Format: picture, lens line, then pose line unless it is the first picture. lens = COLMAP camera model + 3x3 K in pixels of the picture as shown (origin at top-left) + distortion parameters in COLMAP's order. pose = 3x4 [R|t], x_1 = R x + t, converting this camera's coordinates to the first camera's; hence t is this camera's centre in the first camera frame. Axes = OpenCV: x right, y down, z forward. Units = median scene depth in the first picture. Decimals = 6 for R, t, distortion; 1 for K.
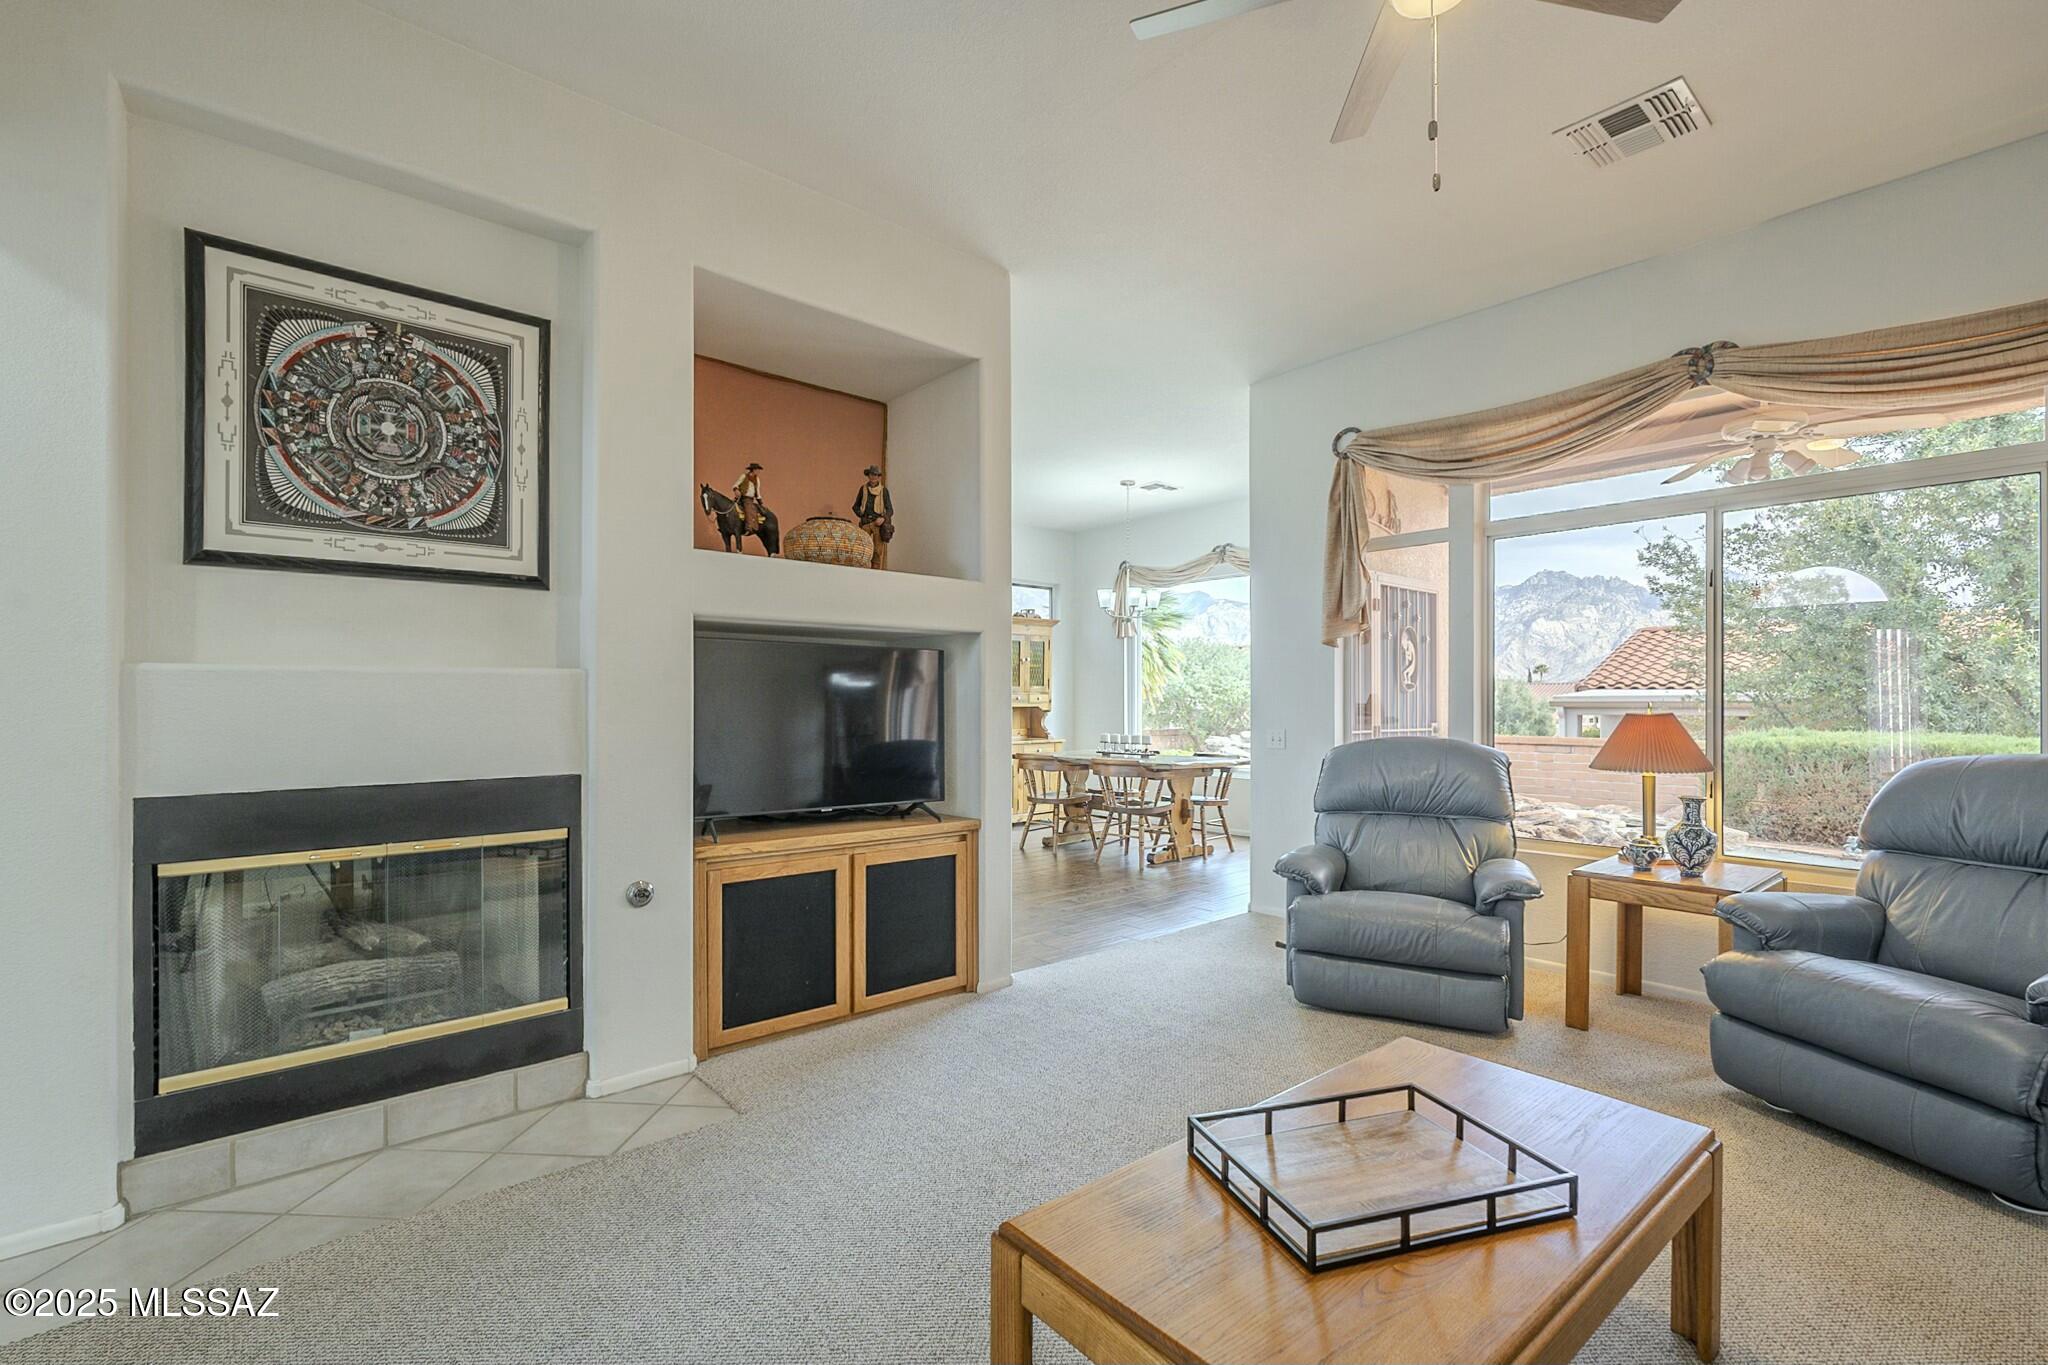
lens RADIAL K [[899.6, 0, 1026.6], [0, 899.6, 697.7], [0, 0, 1]] dist [-0.004981, 0.001221]
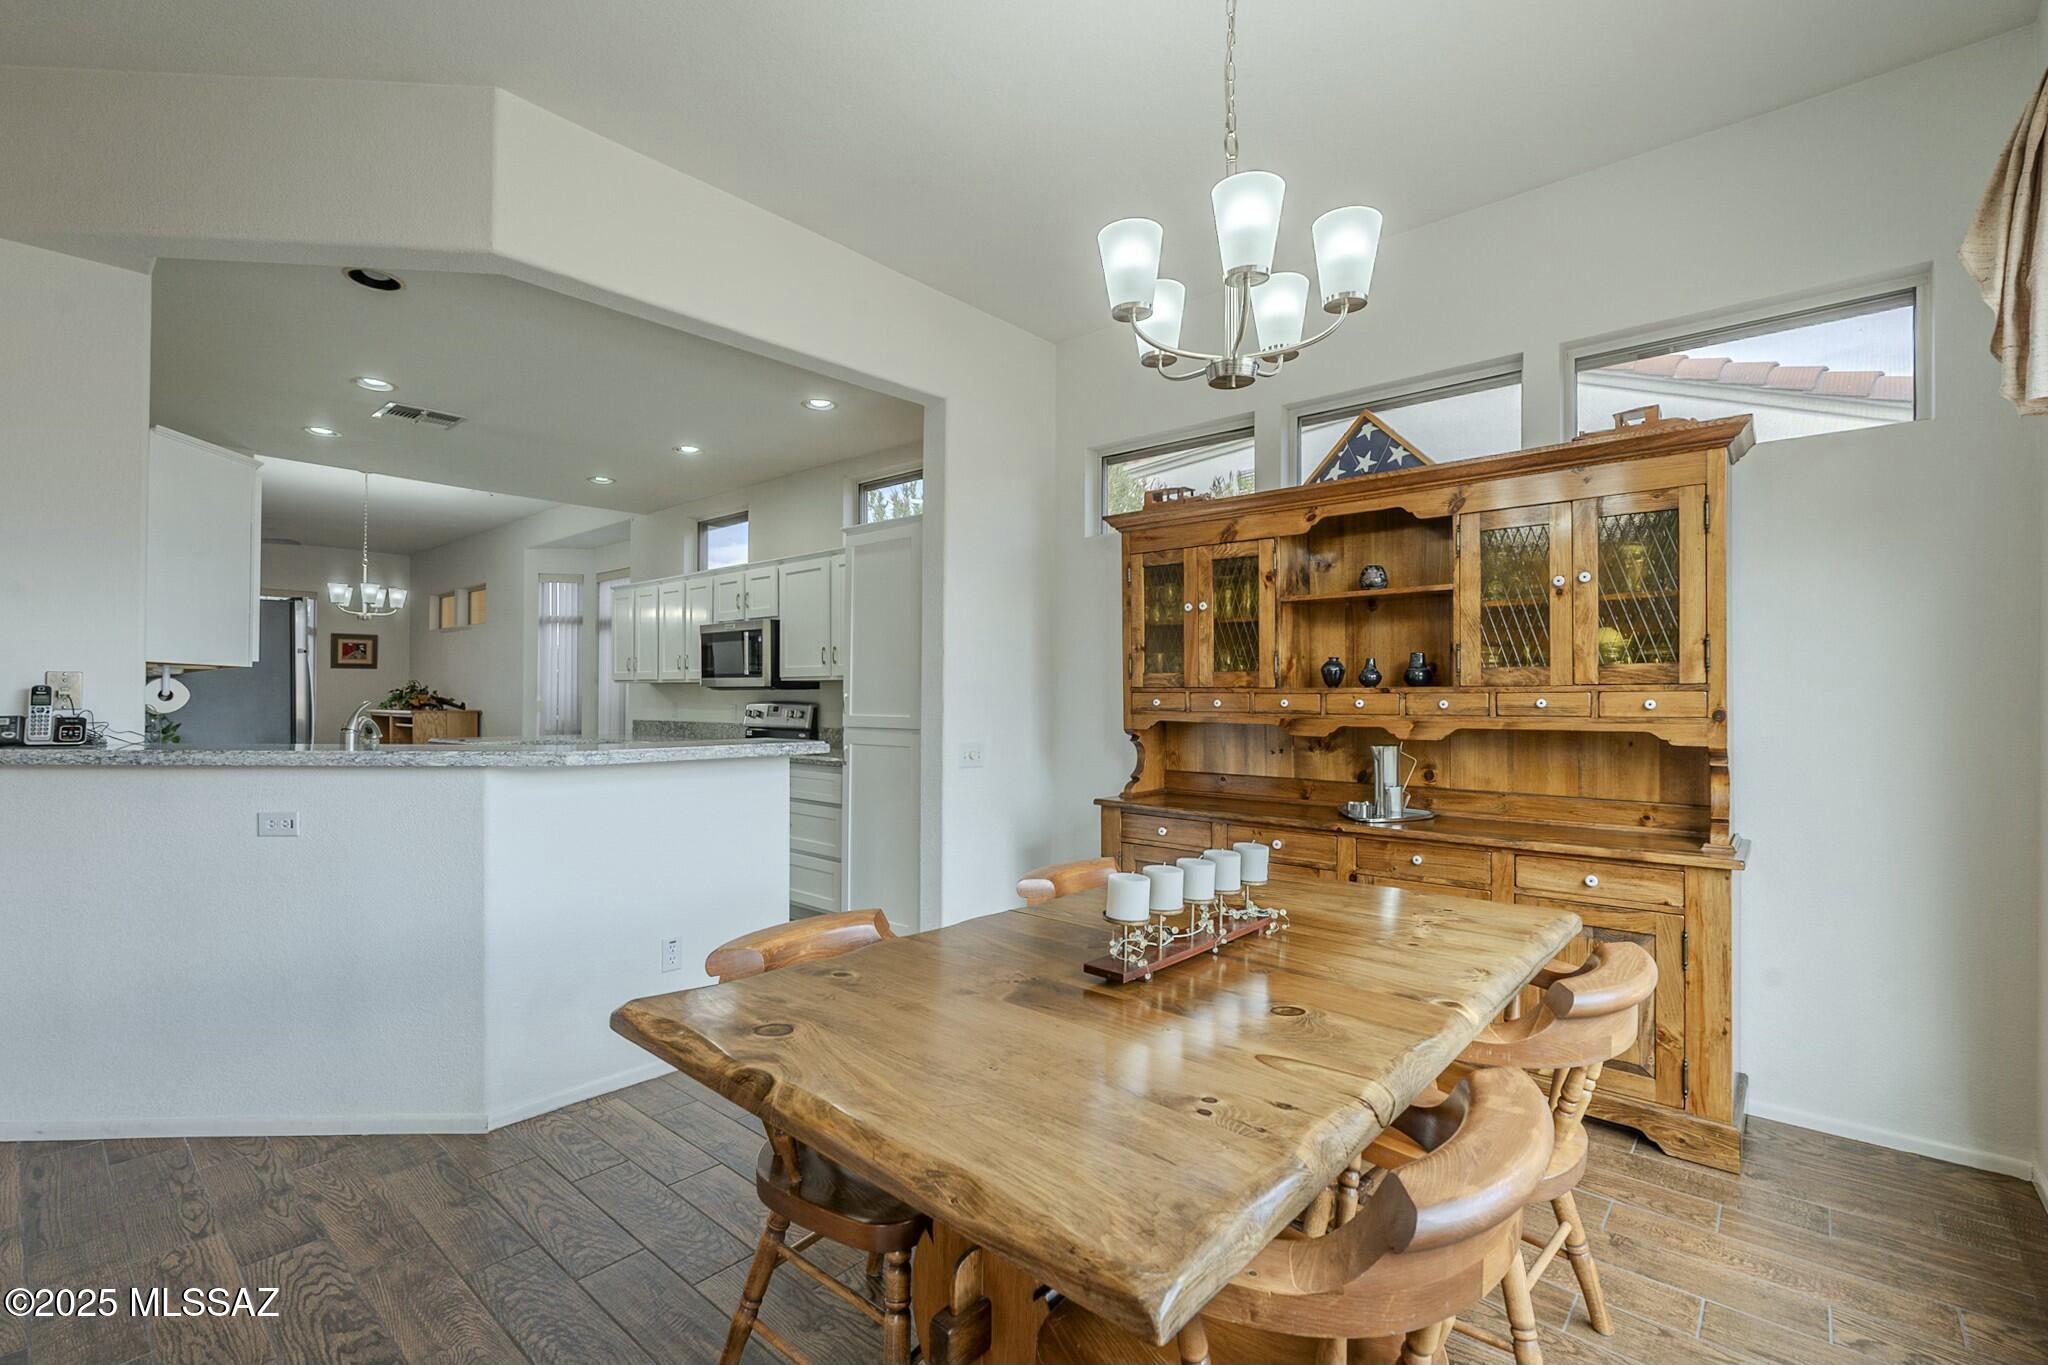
lens RADIAL K [[899.6, 0, 1007.6], [0, 899.6, 679.7], [0, 0, 1]] dist [-0.004981, 0.001221]
pose [[0.116560, -0.018522, -0.993011, 0.274669], [-0.000846, 0.999824, -0.018749, -0.001794], [0.993183, 0.003025, 0.116524, 0.748584]]
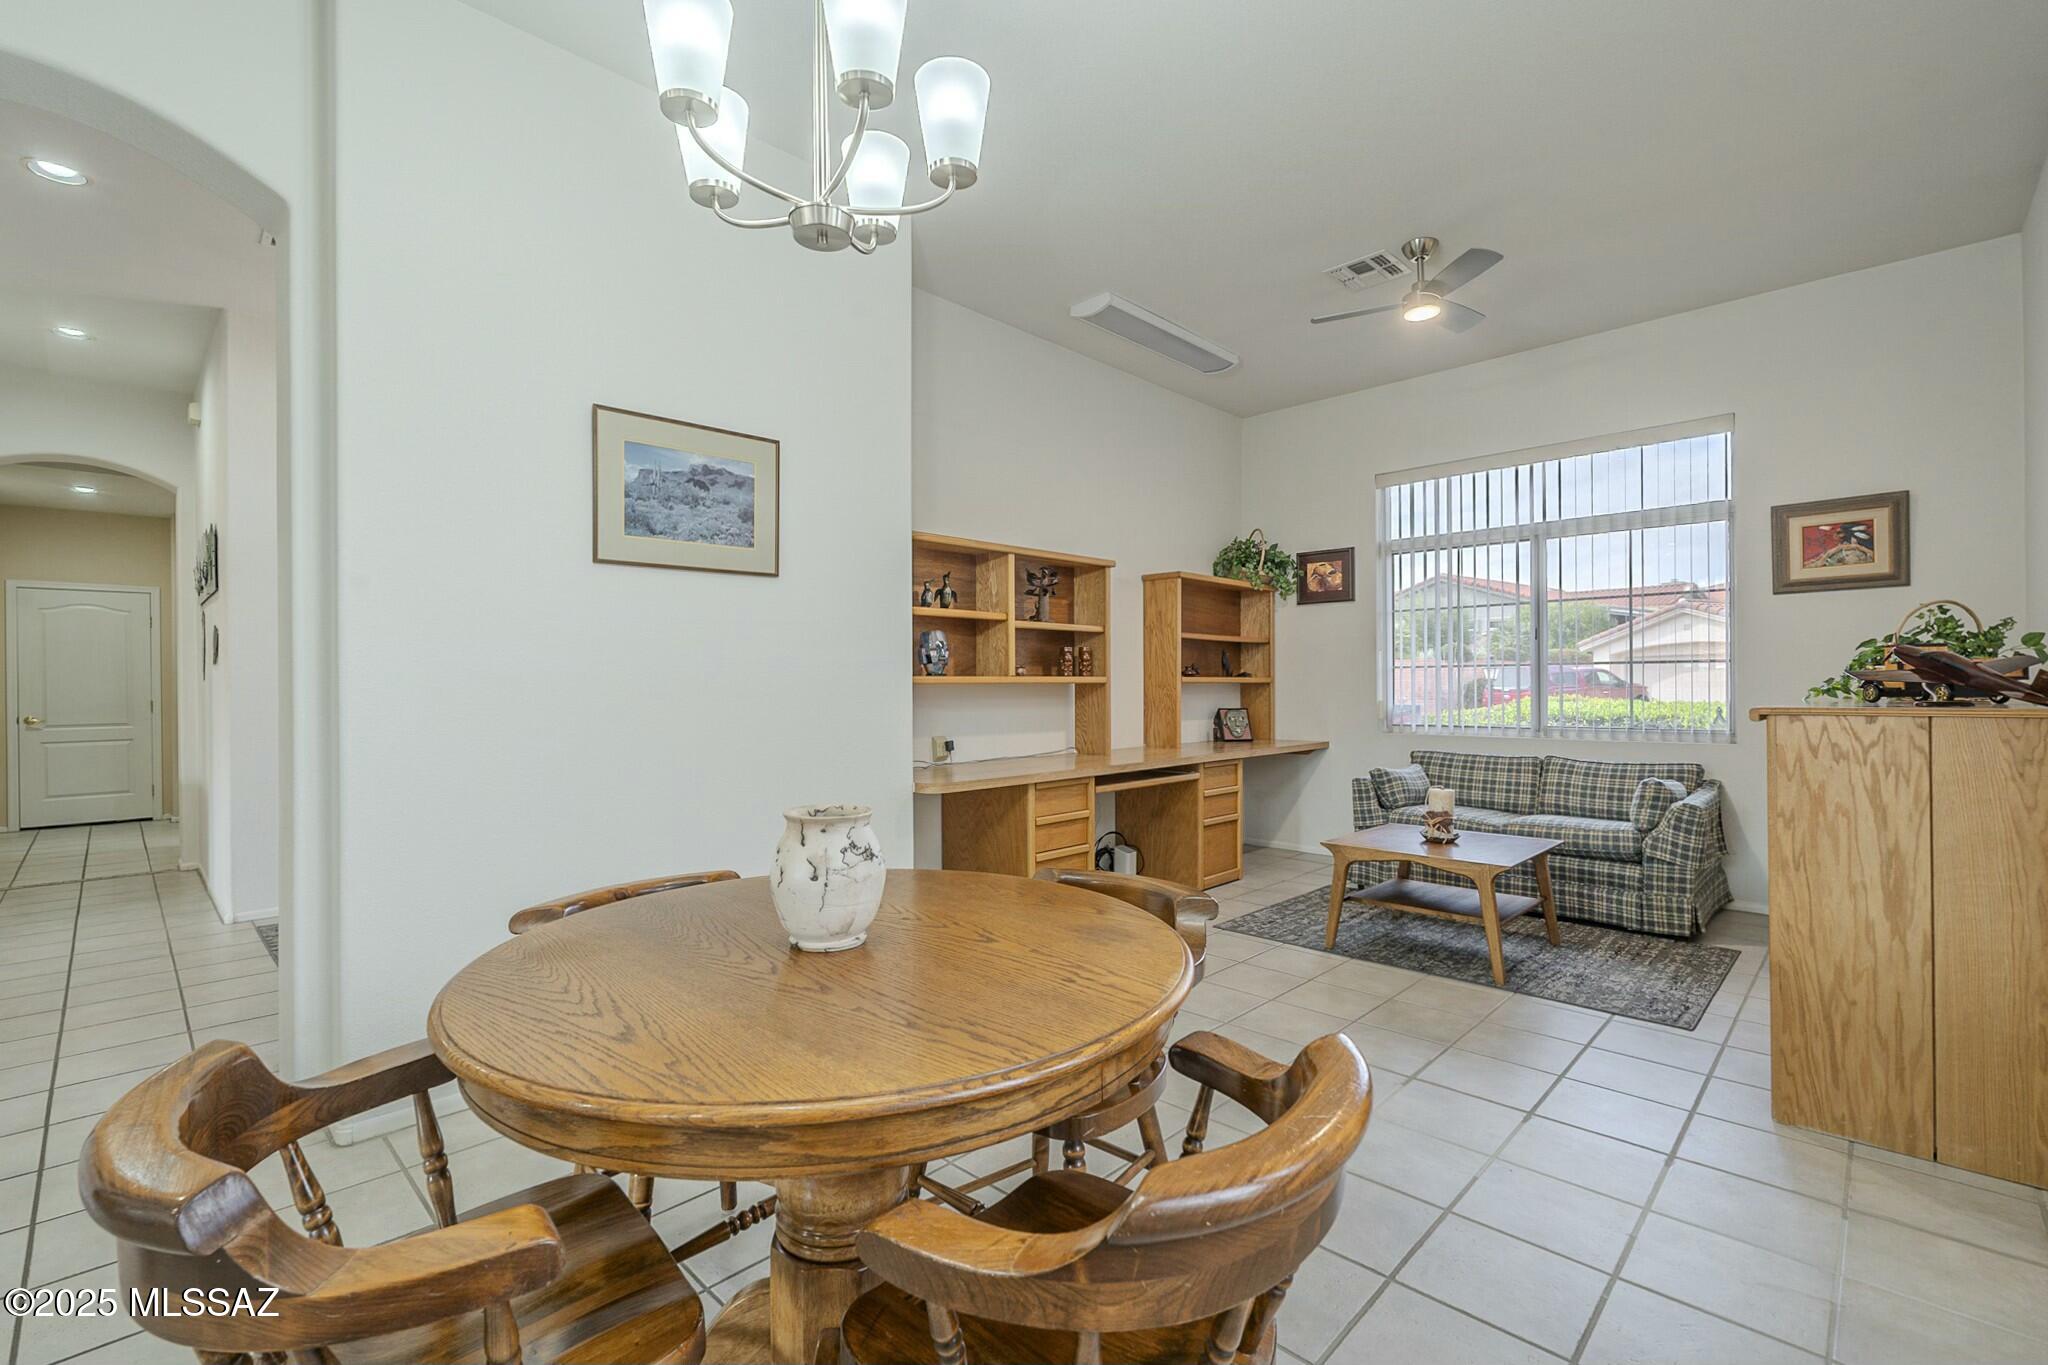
lens RADIAL K [[899.6, 0, 1014.7], [0, 899.6, 684.6], [0, 0, 1]] dist [-0.004981, 0.001221]
pose [[-0.997586, 0.007481, -0.069038, -0.587680], [0.007858, 0.999956, -0.005200, 0.008304], [0.068996, -0.005730, -0.997601, 0.437650]]
